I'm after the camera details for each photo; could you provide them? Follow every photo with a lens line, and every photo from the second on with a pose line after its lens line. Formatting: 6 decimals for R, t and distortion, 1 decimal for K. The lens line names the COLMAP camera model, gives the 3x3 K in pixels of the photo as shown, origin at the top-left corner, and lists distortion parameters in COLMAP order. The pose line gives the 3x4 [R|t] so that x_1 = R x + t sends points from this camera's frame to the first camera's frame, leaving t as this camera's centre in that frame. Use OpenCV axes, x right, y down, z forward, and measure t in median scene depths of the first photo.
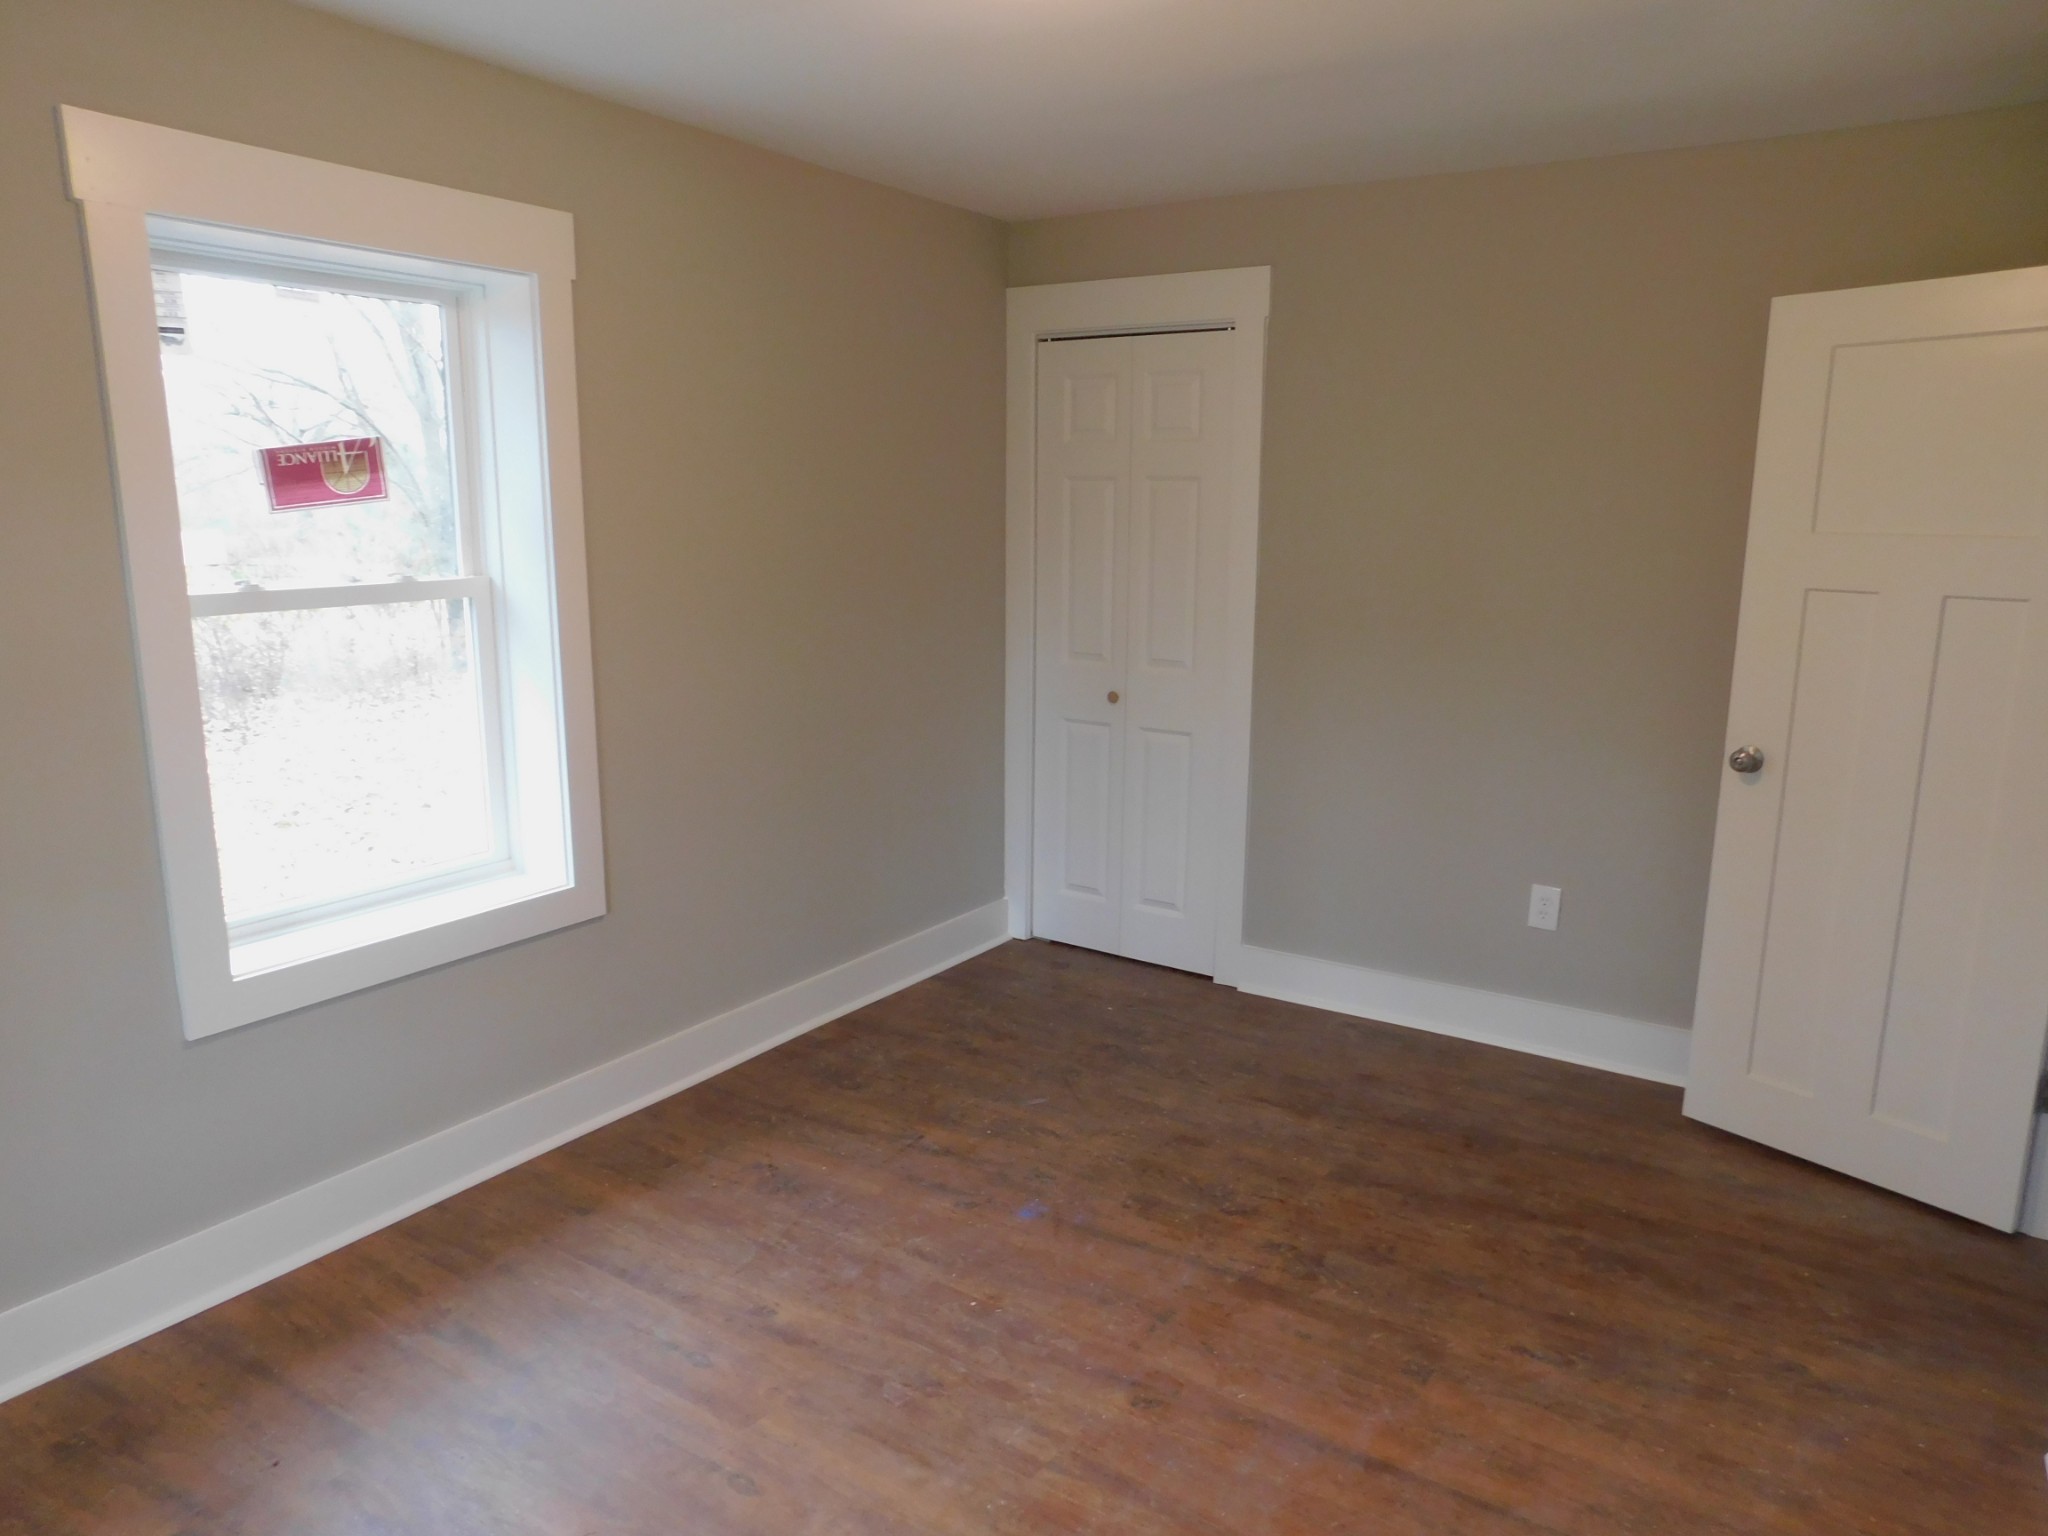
lens RADIAL K [[1351.5, 0, 1020.0], [0, 1351.5, 769.5], [0, 0, 1]] dist [-0.065477, 0.048448]
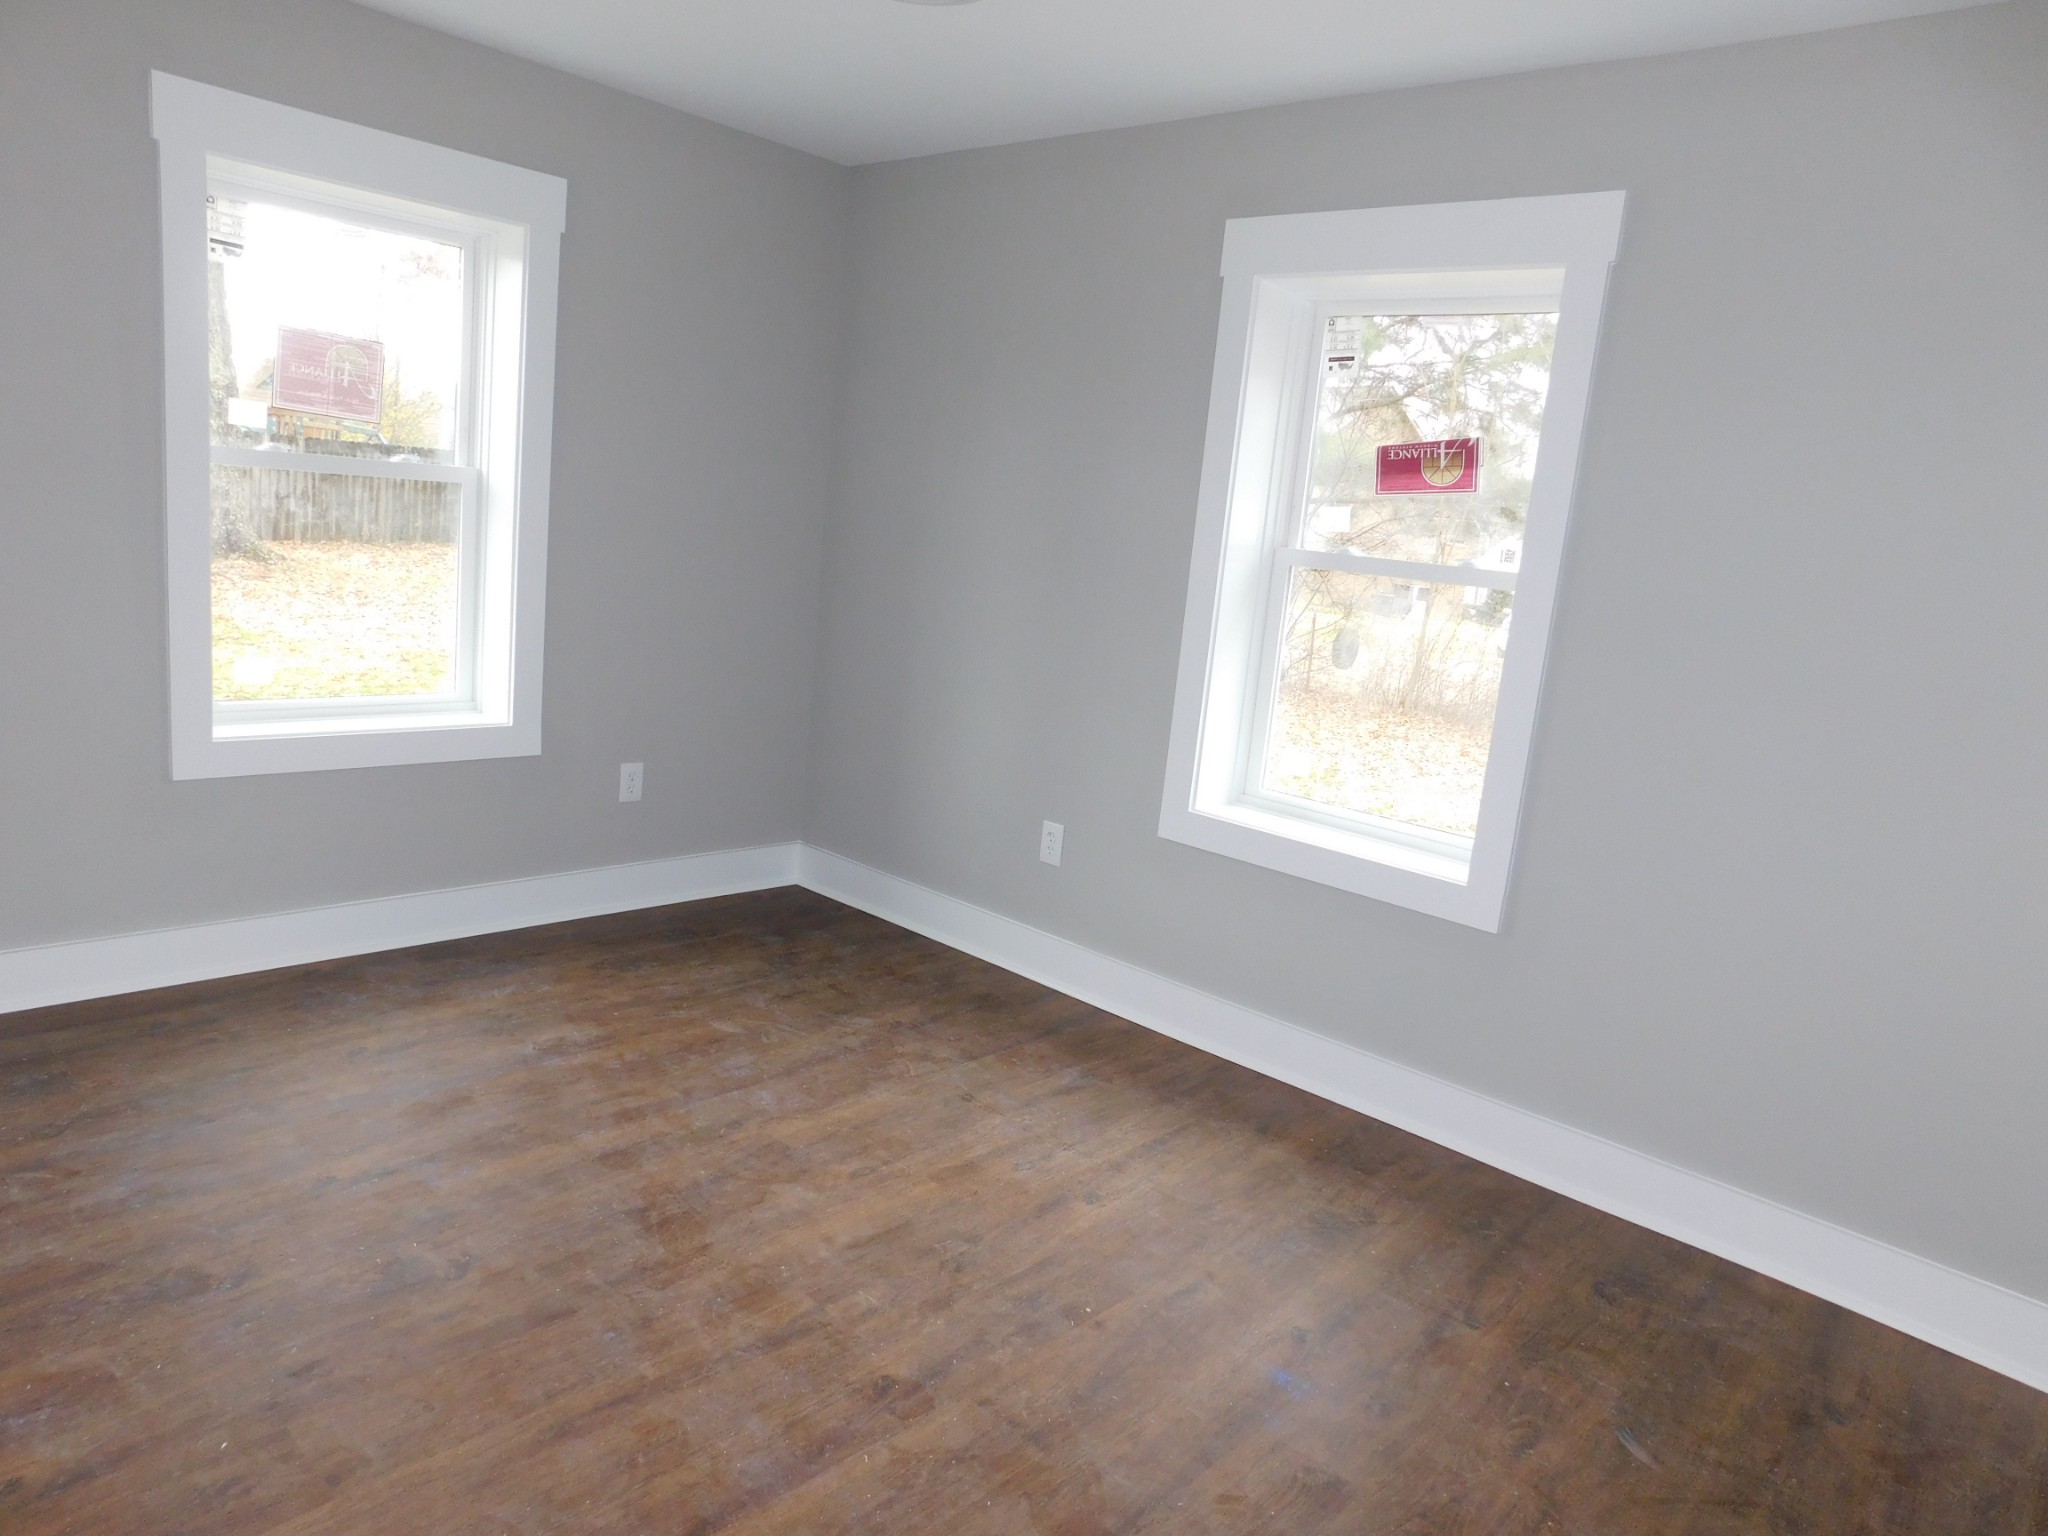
lens RADIAL K [[1351.7, 0, 1019.6], [0, 1351.7, 767.2], [0, 0, 1]] dist [-0.062266, 0.041127]
pose [[-0.152732, 0.156774, -0.975754, 0.747751], [-0.296736, 0.934504, 0.196594, -0.101538], [0.942667, 0.319567, -0.096208, 0.867349]]
